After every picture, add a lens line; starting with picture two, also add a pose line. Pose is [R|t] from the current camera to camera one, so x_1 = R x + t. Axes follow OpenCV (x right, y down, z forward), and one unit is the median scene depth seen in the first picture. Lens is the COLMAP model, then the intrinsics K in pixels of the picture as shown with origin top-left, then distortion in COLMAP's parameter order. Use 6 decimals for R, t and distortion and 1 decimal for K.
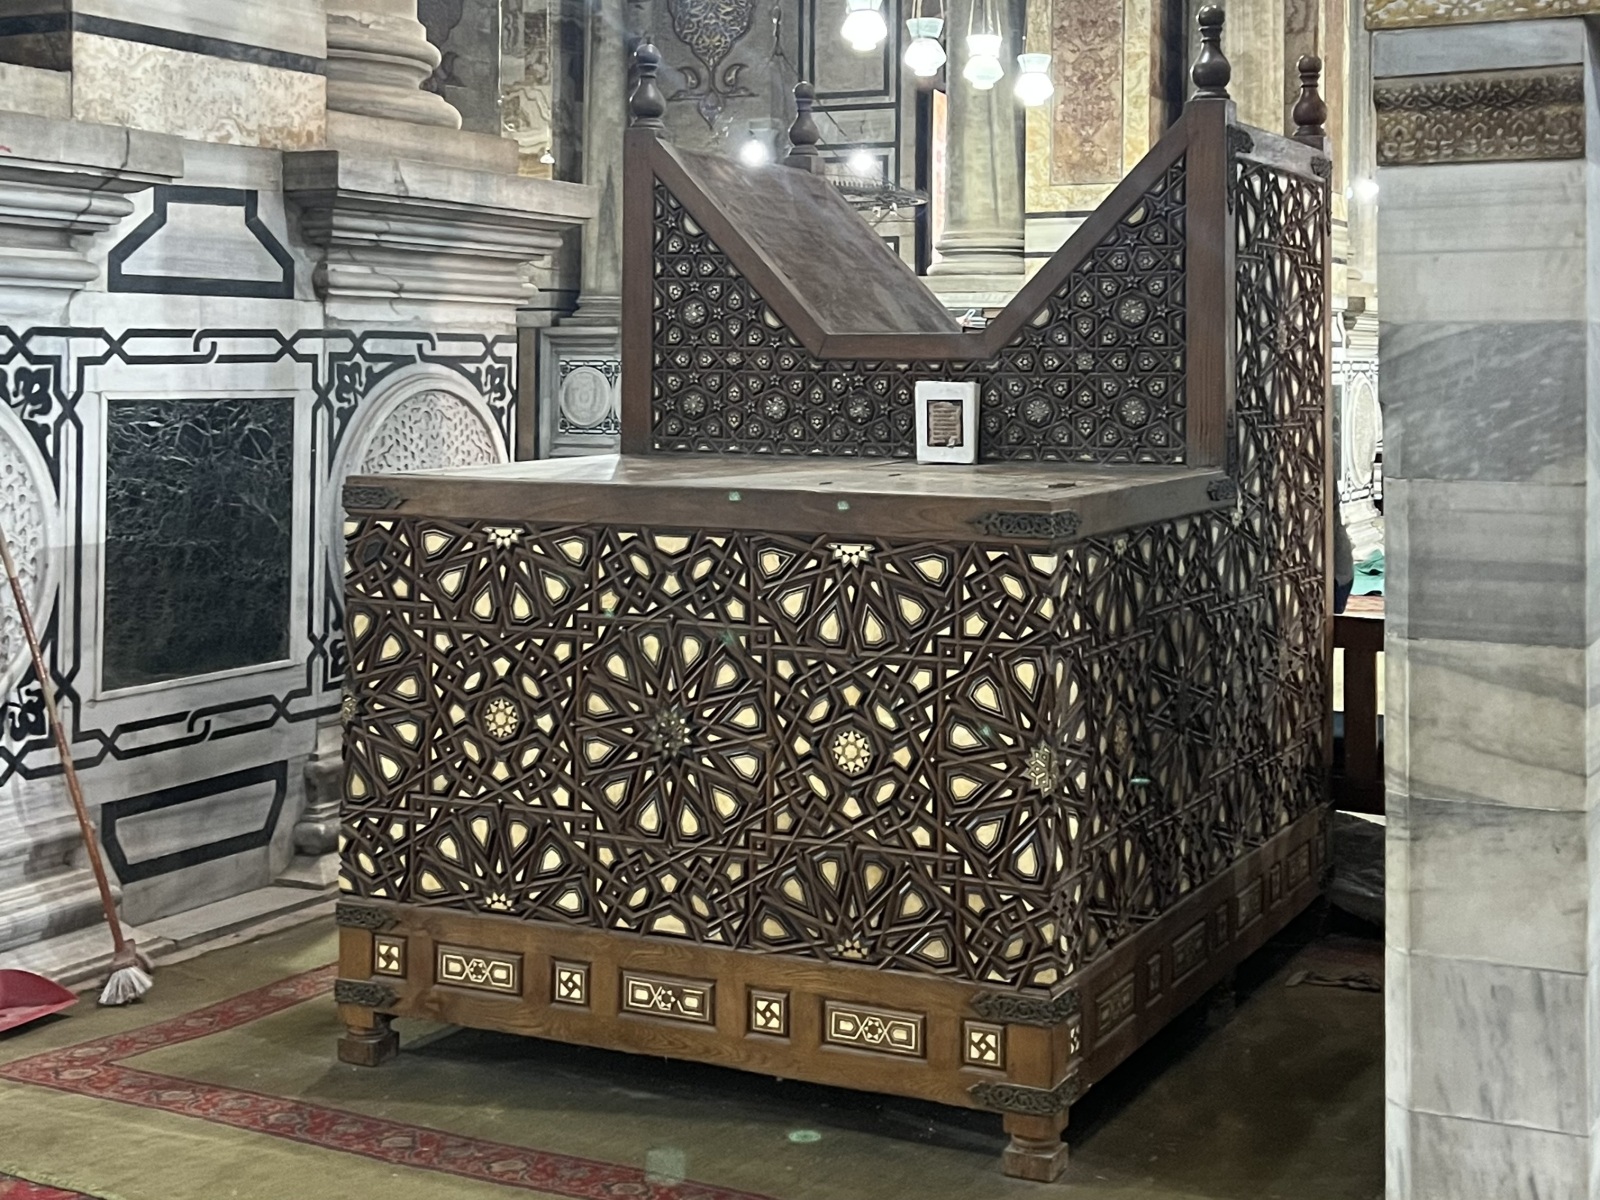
lens RADIAL K [[2206.9, 0, 800.6], [0, 2206.9, 599.6], [0, 0, 1]] dist [0.012201, 0.000000]
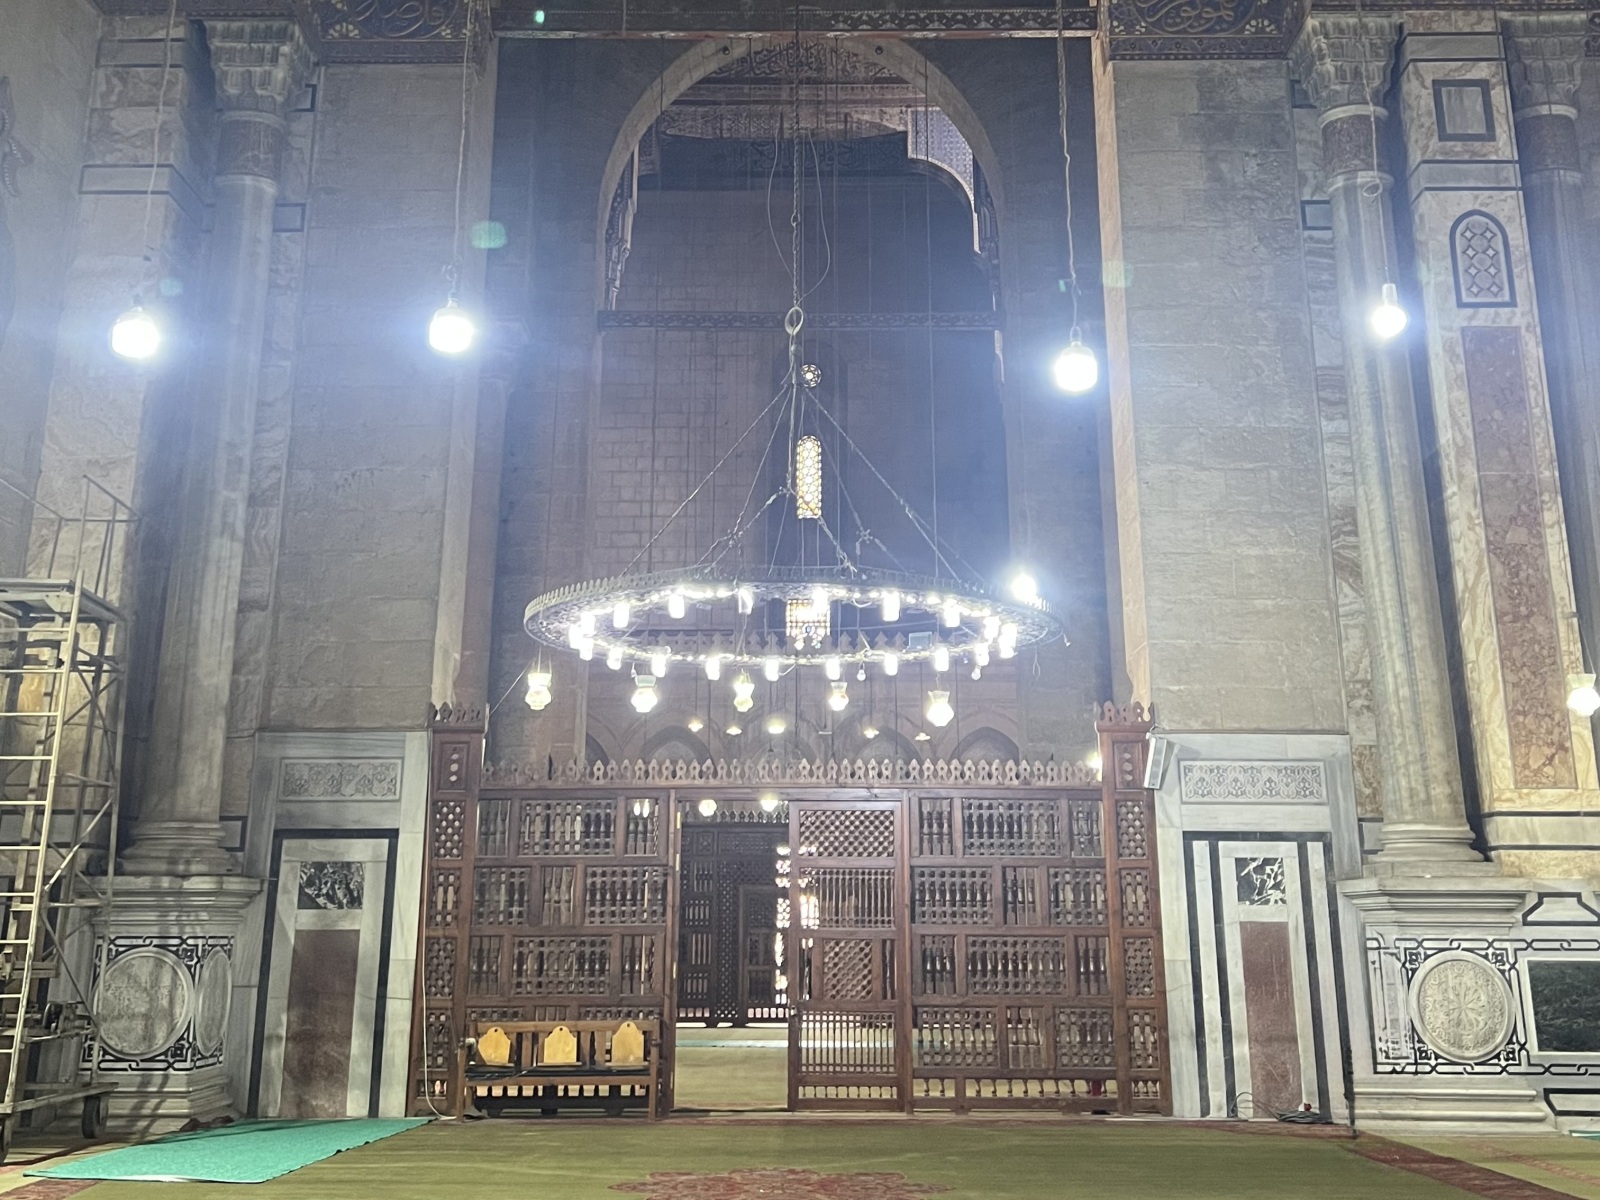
lens RADIAL K [[1410.1, 0, 800.5], [0, 1410.1, 600.4], [0, 0, 1]] dist [-0.005481, -0.004518]
pose [[0.898148, 0.106828, 0.426518, -2.087066], [0.047345, 0.940899, -0.335361, 0.043143], [-0.437136, 0.321397, 0.840009, -0.356924]]
